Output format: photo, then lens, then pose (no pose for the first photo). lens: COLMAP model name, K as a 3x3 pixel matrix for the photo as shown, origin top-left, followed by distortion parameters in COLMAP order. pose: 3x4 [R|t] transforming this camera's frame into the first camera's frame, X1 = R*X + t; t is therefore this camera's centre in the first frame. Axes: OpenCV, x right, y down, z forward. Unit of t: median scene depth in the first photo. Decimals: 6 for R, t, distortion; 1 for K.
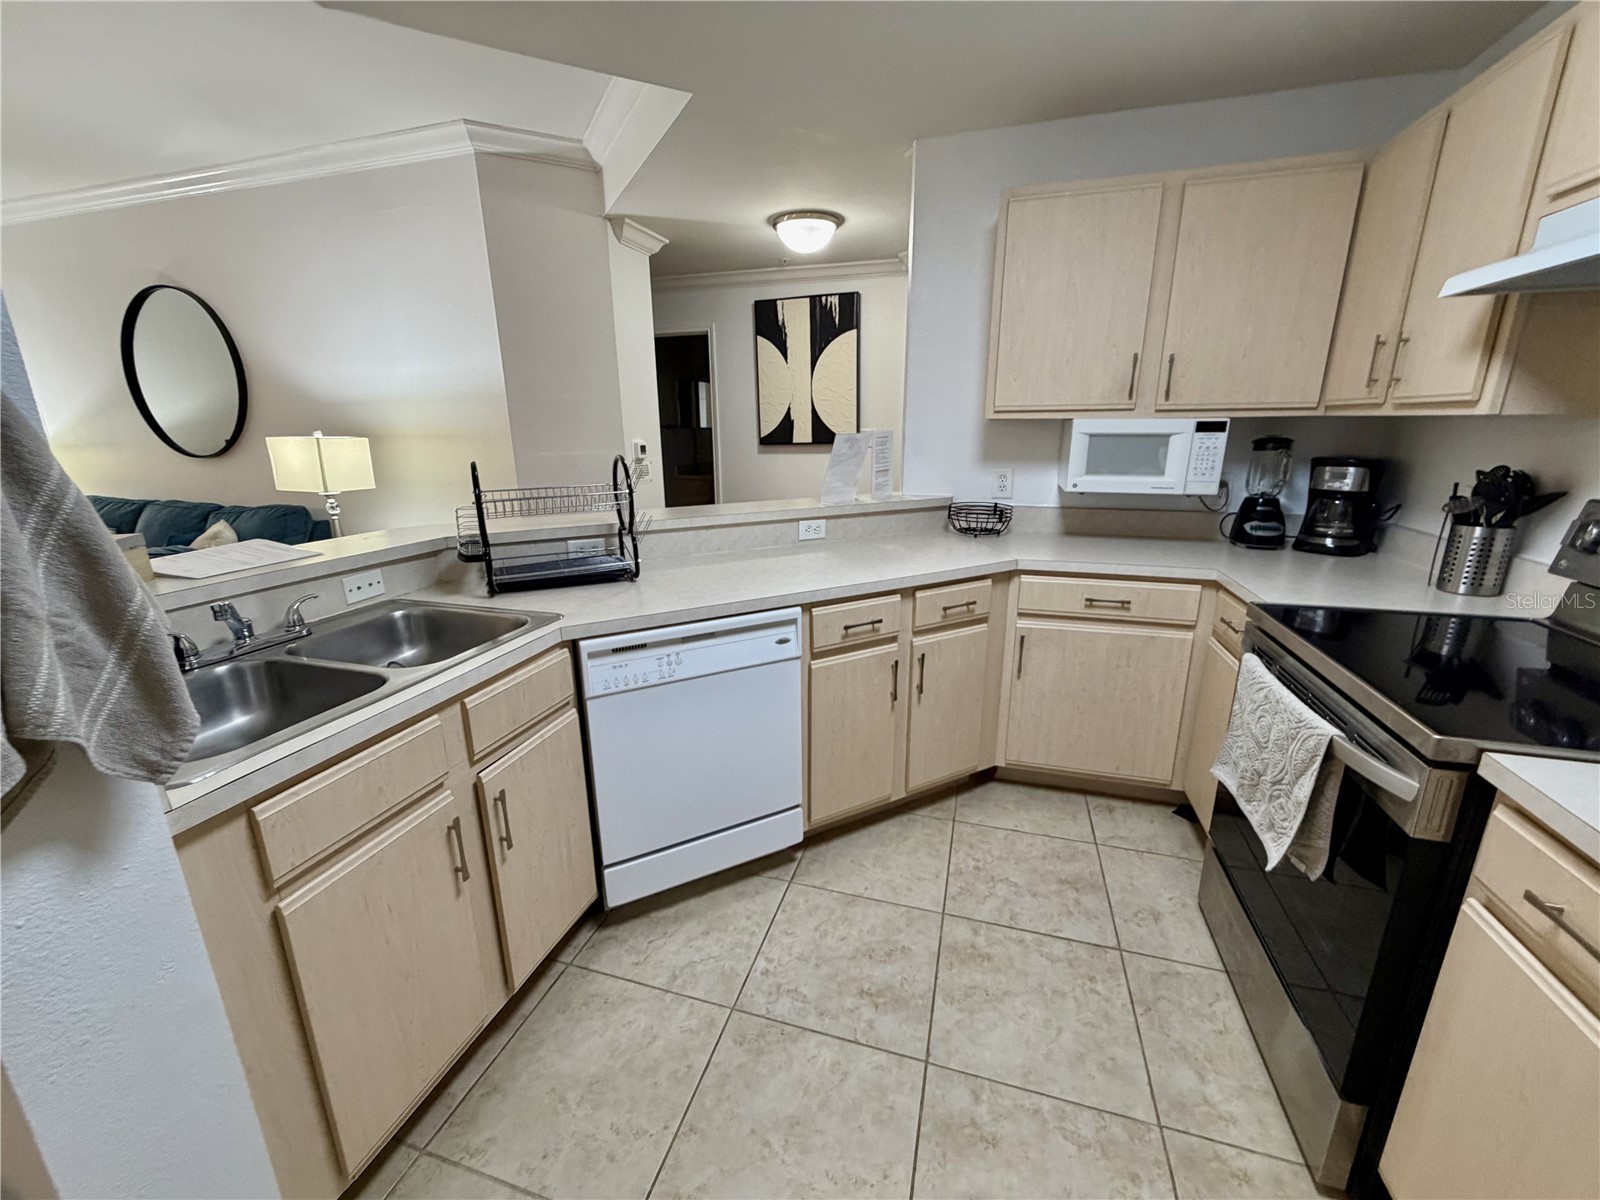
lens RADIAL K [[637.0, 0, 798.6], [0, 637.0, 599.3], [0, 0, 1]] dist [-0.002158, 0.000339]
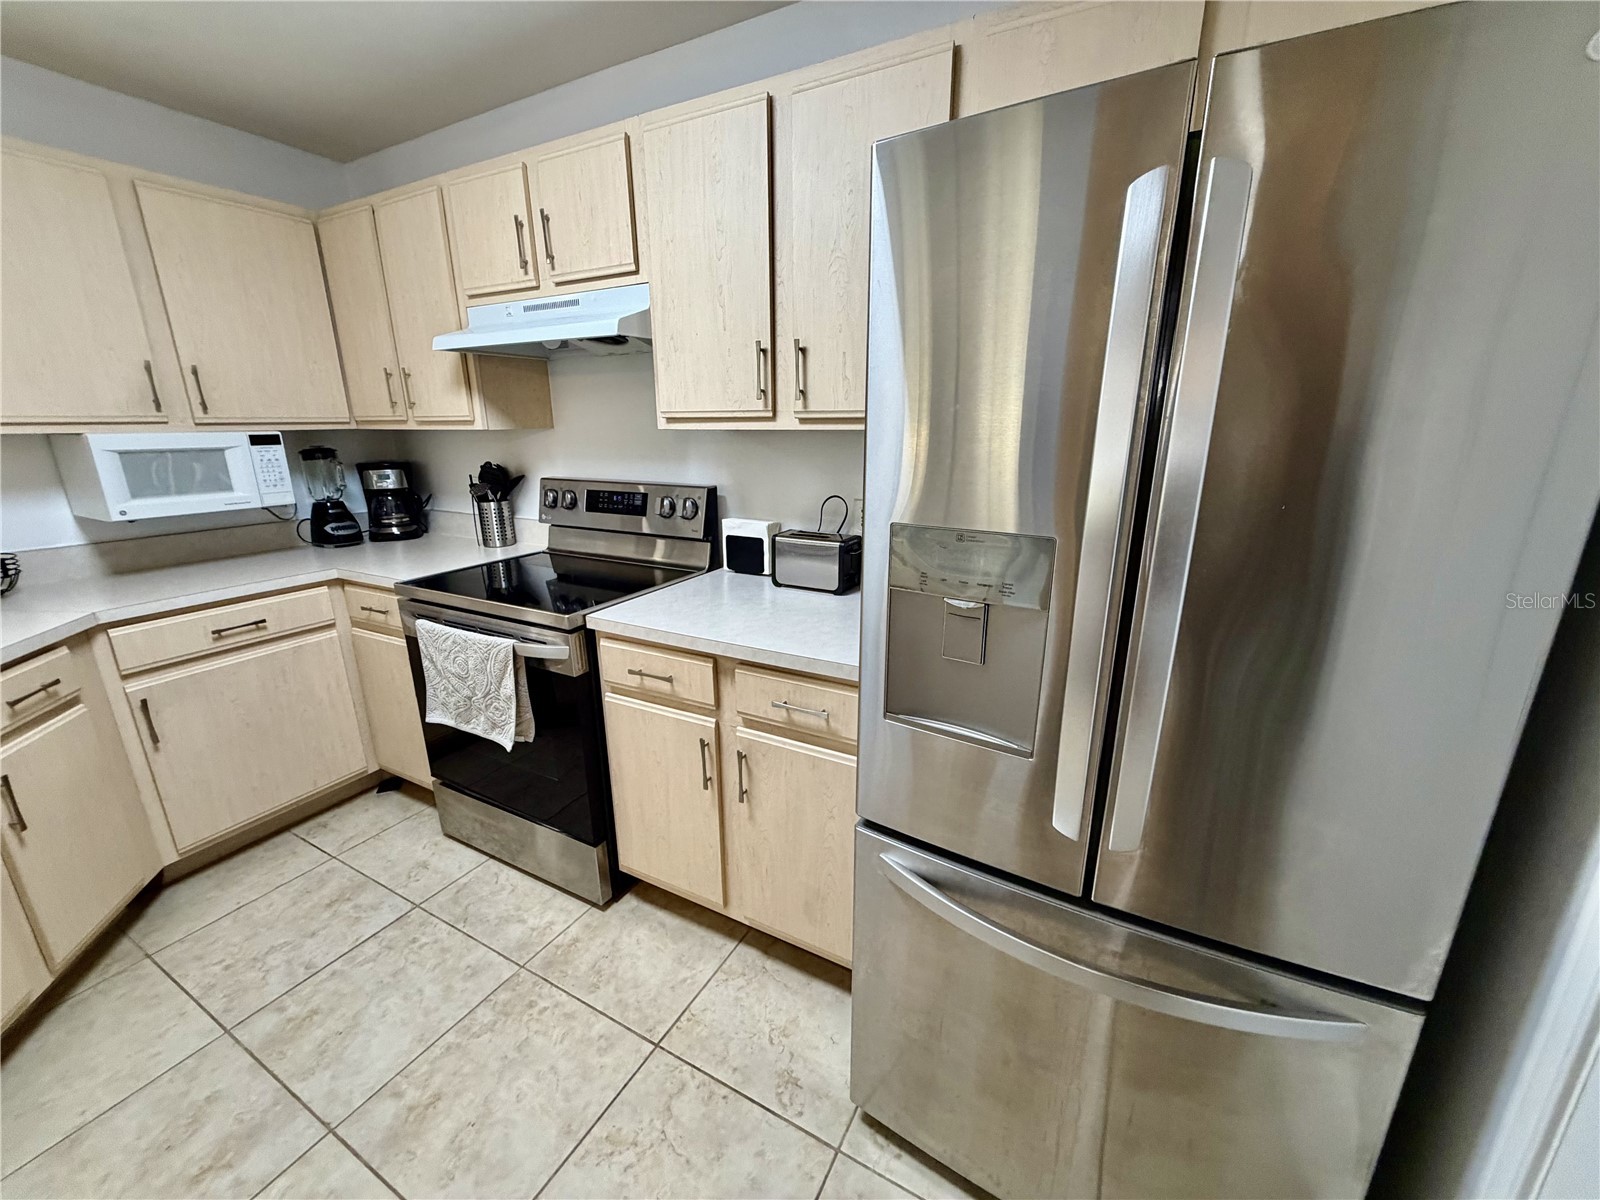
lens RADIAL K [[637.0, 0, 796.5], [0, 637.0, 598.2], [0, 0, 1]] dist [-0.002158, 0.000339]
pose [[0.201123, -0.255959, 0.945534, -0.231756], [0.265560, 0.943357, 0.198883, -0.005090], [-0.942883, 0.211096, 0.257703, -0.026952]]
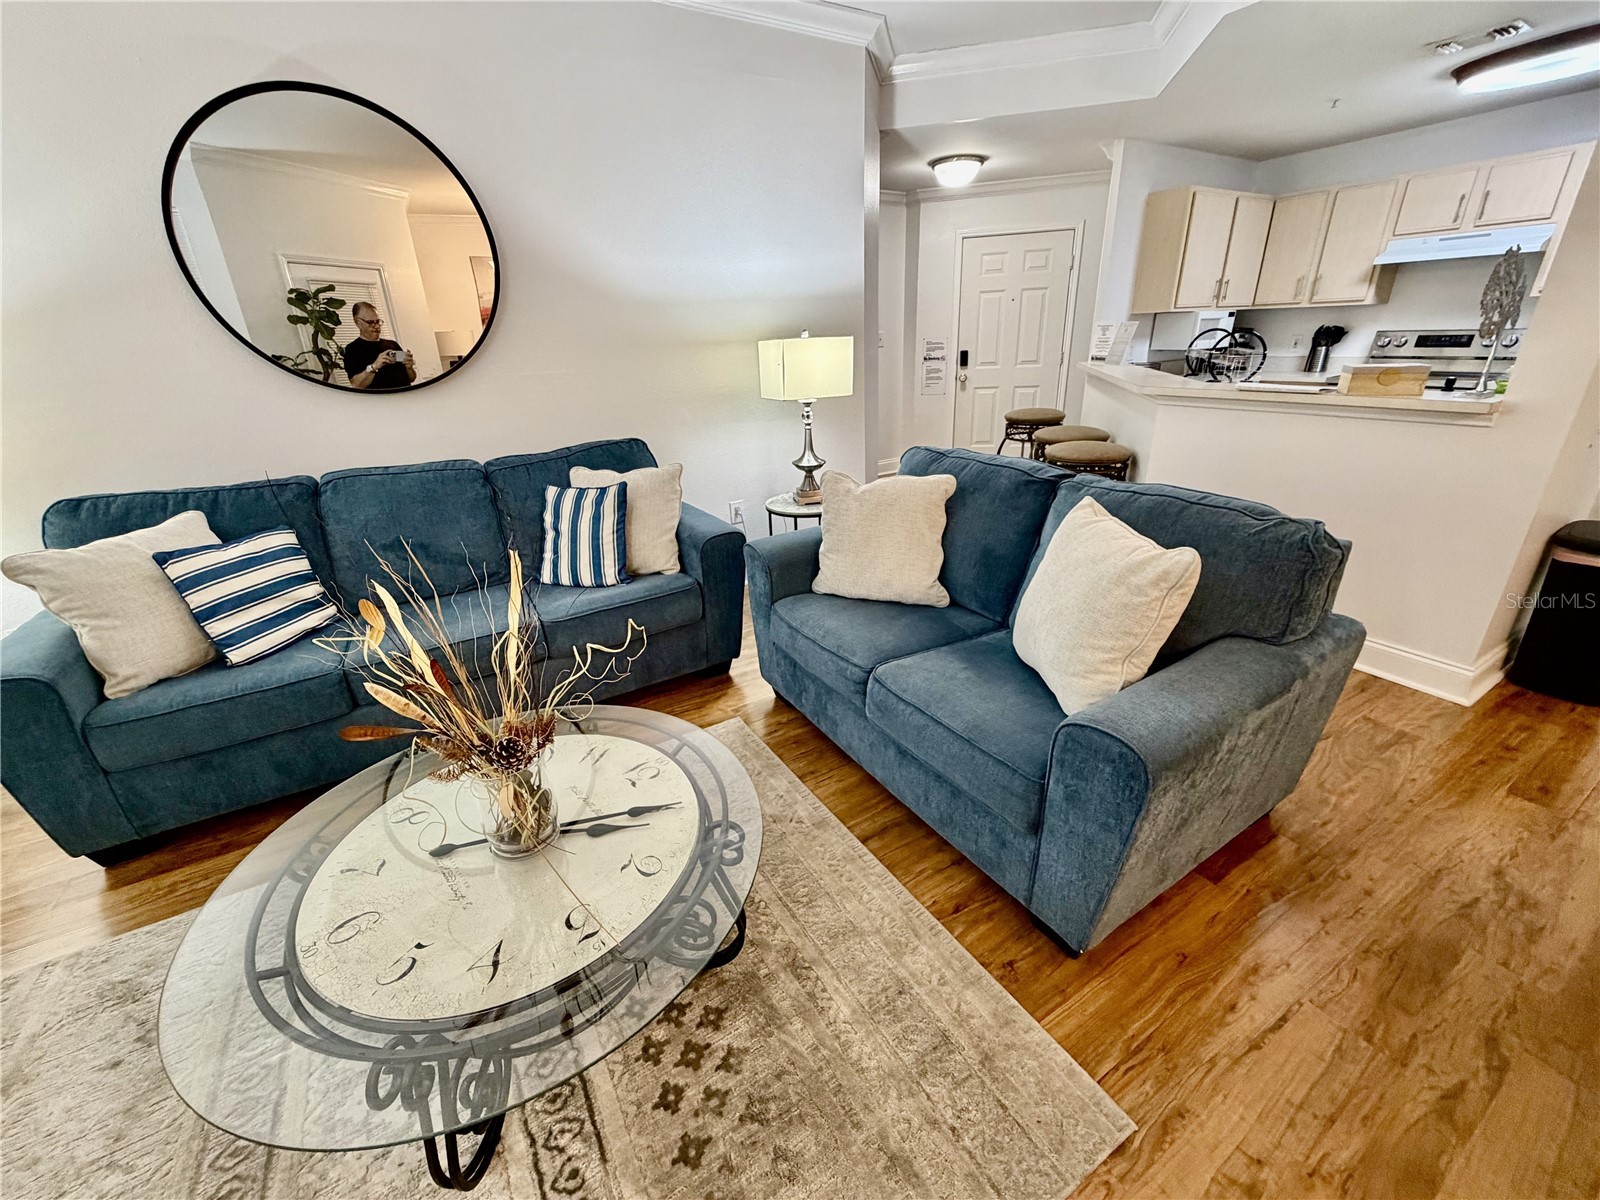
lens RADIAL K [[637.0, 0, 795.8], [0, 637.0, 597.4], [0, 0, 1]] dist [-0.002158, 0.000339]
pose [[0.673758, -0.300757, 0.674978, -2.267733], [0.229247, 0.953431, 0.195998, -0.117506], [-0.702493, 0.022681, 0.711329, 0.531095]]
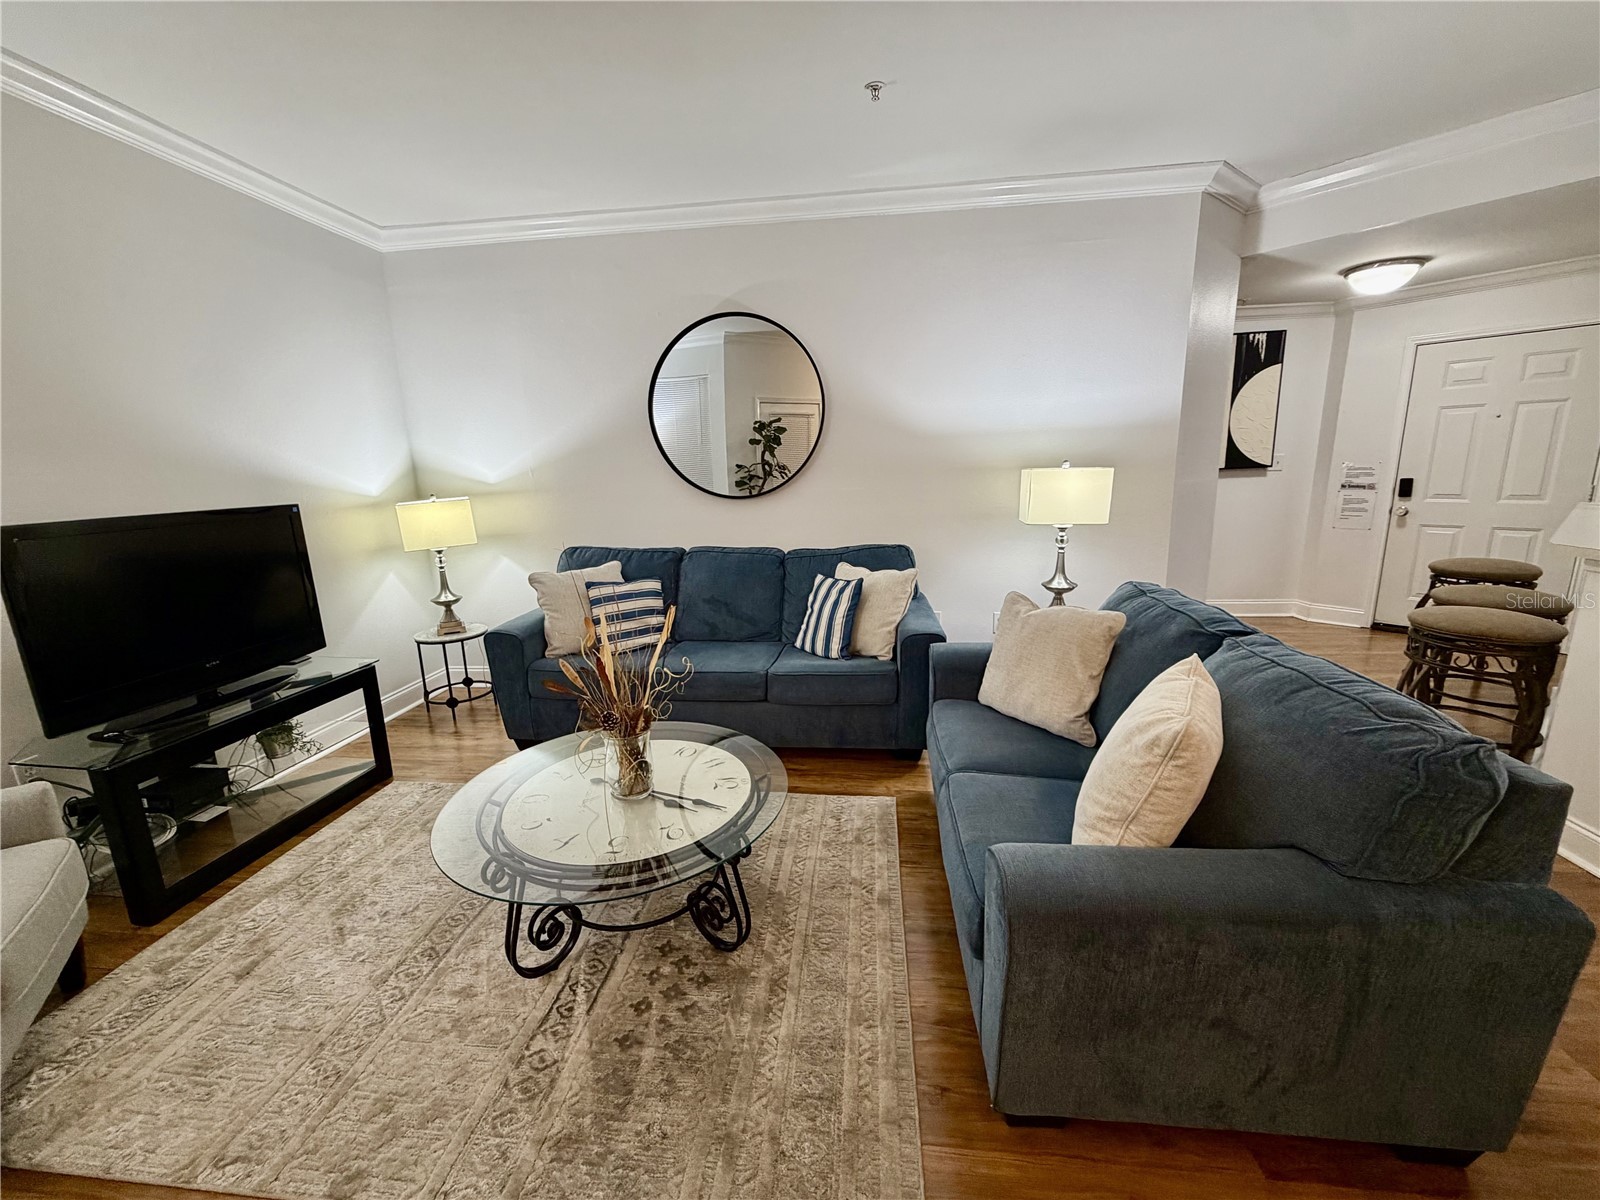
lens RADIAL K [[637.0, 0, 797.2], [0, 637.0, 597.5], [0, 0, 1]] dist [-0.002158, 0.000339]
pose [[0.984357, -0.058216, 0.166292, -2.004045], [0.067543, 0.996413, -0.050990, -0.054597], [-0.162727, 0.061424, 0.984757, 0.185795]]
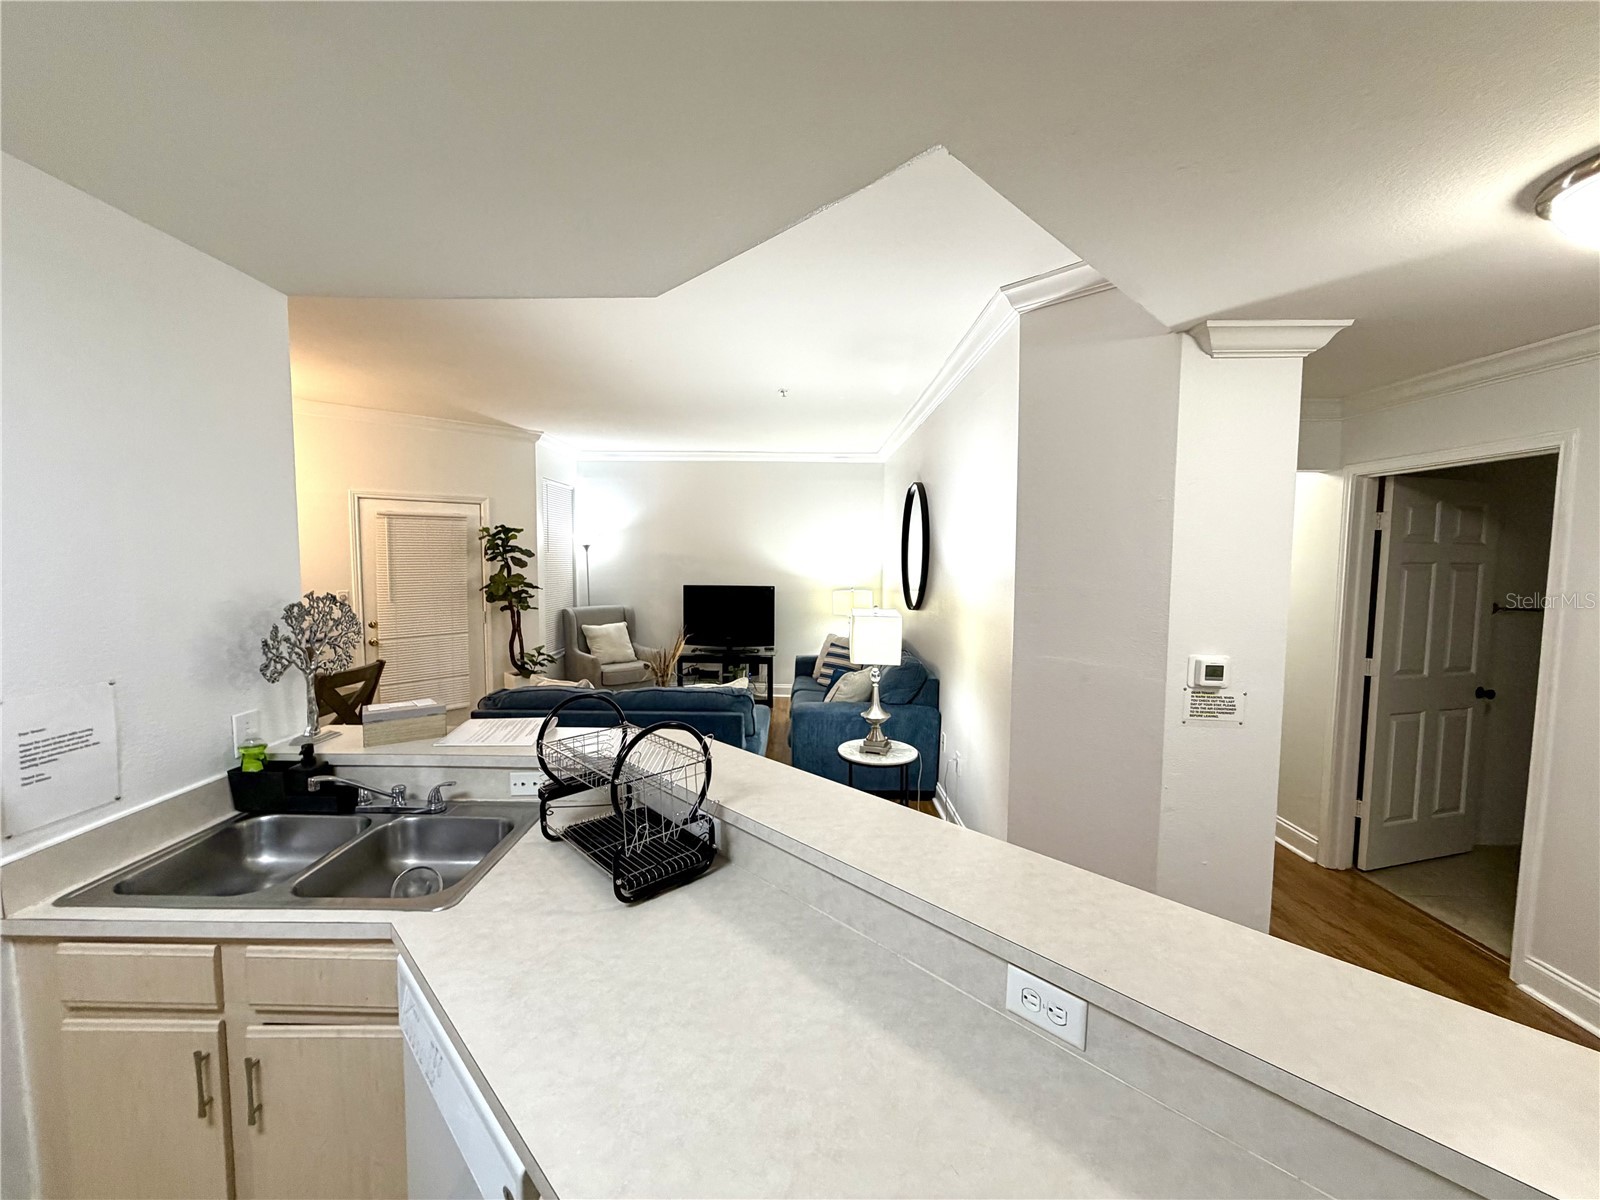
lens RADIAL K [[637.0, 0, 799.6], [0, 637.0, 599.2], [0, 0, 1]] dist [-0.002158, 0.000339]
pose [[0.279241, 0.080192, -0.956866, 0.390537], [-0.263897, 0.964543, 0.003823, -0.368710], [0.923246, 0.251447, 0.290503, 0.825831]]
